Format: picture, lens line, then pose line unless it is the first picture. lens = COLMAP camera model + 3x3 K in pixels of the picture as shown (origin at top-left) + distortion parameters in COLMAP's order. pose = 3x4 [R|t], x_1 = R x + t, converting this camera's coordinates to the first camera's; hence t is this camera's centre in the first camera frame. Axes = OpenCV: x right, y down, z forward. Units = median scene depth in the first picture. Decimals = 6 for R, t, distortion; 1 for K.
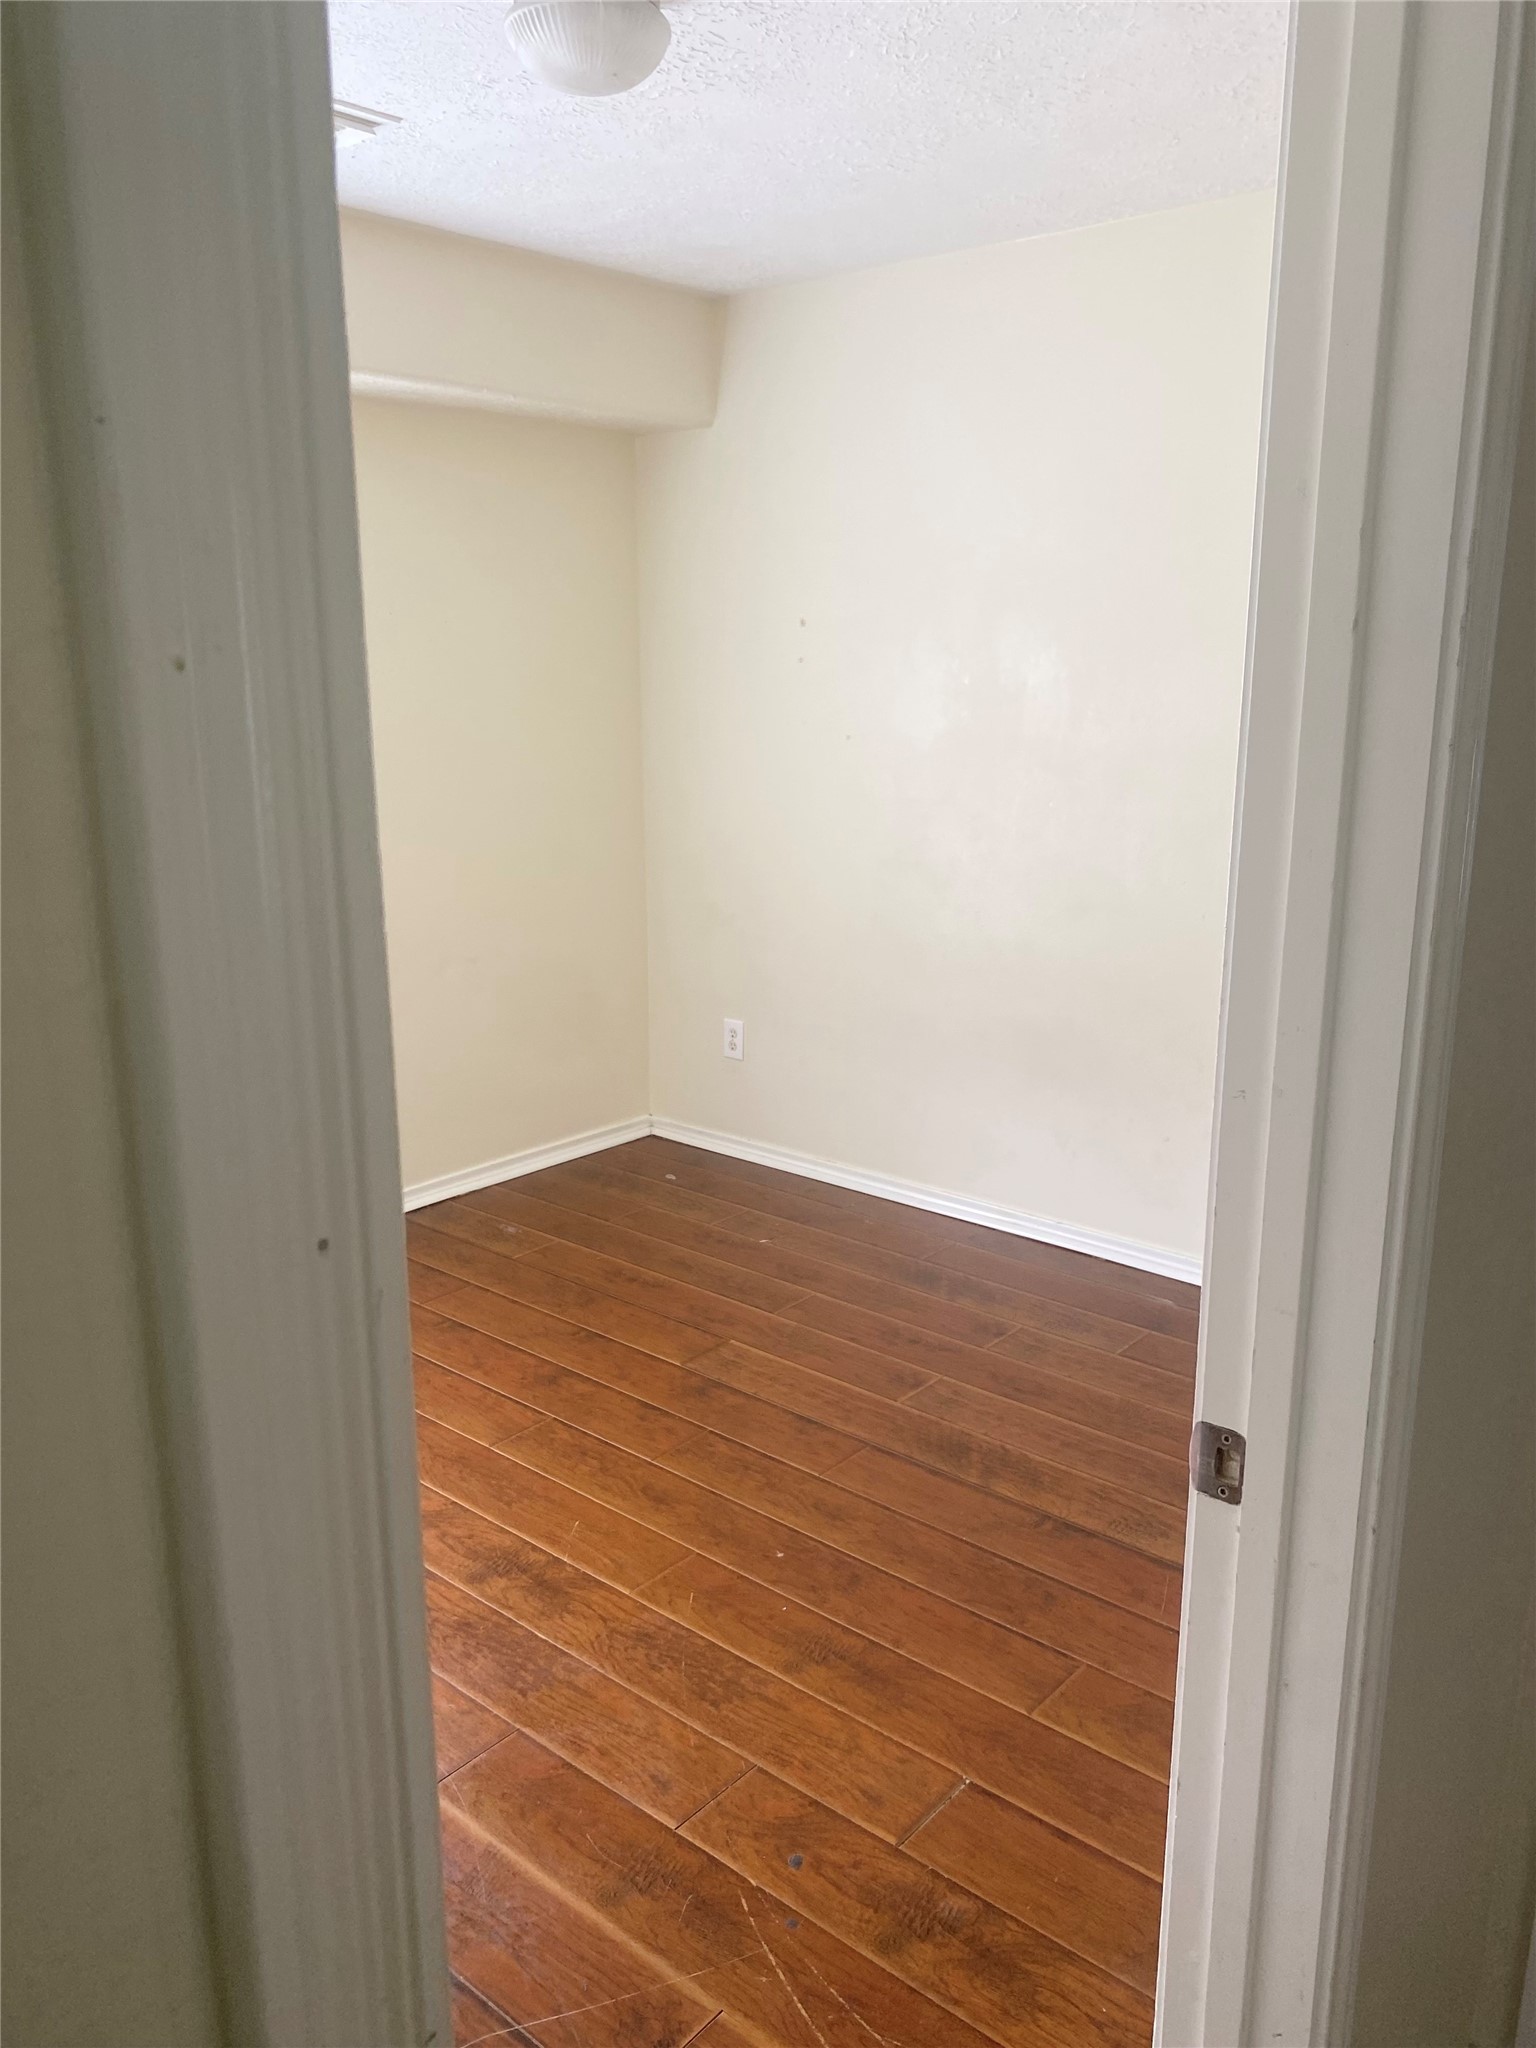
lens RADIAL K [[1549.6, 0, 774.4], [0, 1549.6, 1034.7], [0, 0, 1]] dist [0.021928, -0.033363]
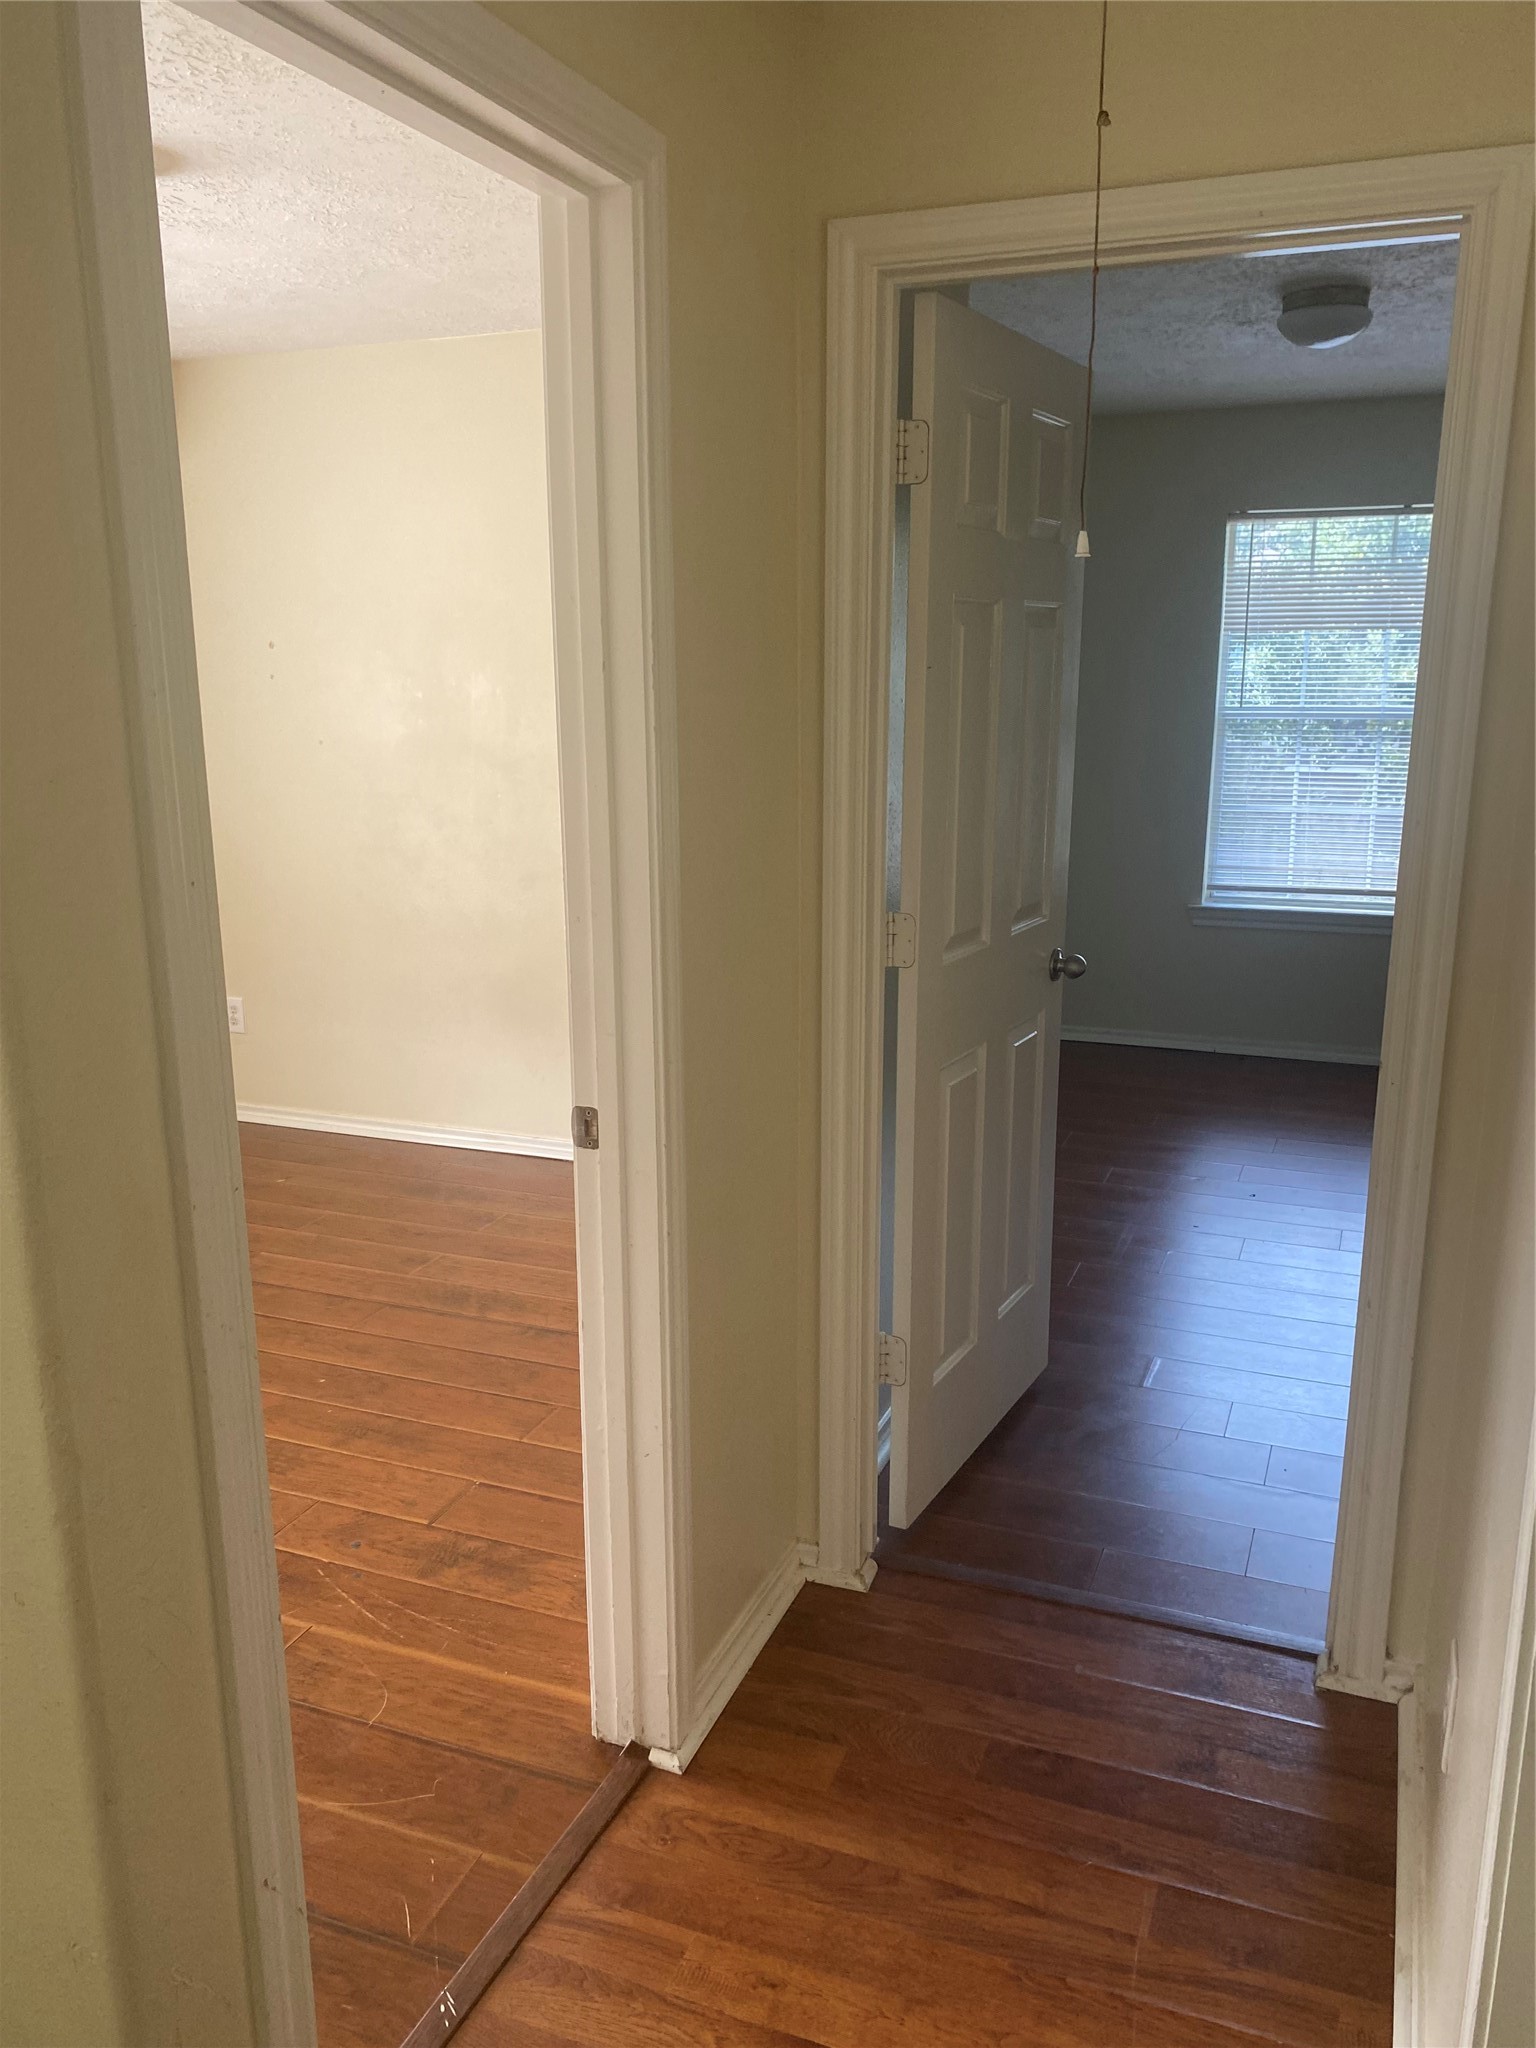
lens RADIAL K [[1549.6, 0, 765.2], [0, 1549.6, 1020.3], [0, 0, 1]] dist [0.021928, -0.033363]
pose [[0.946674, -0.072966, 0.313822, -0.031790], [0.078357, 0.996915, -0.004581, 0.078298], [-0.312519, 0.028927, 0.949471, -0.343656]]
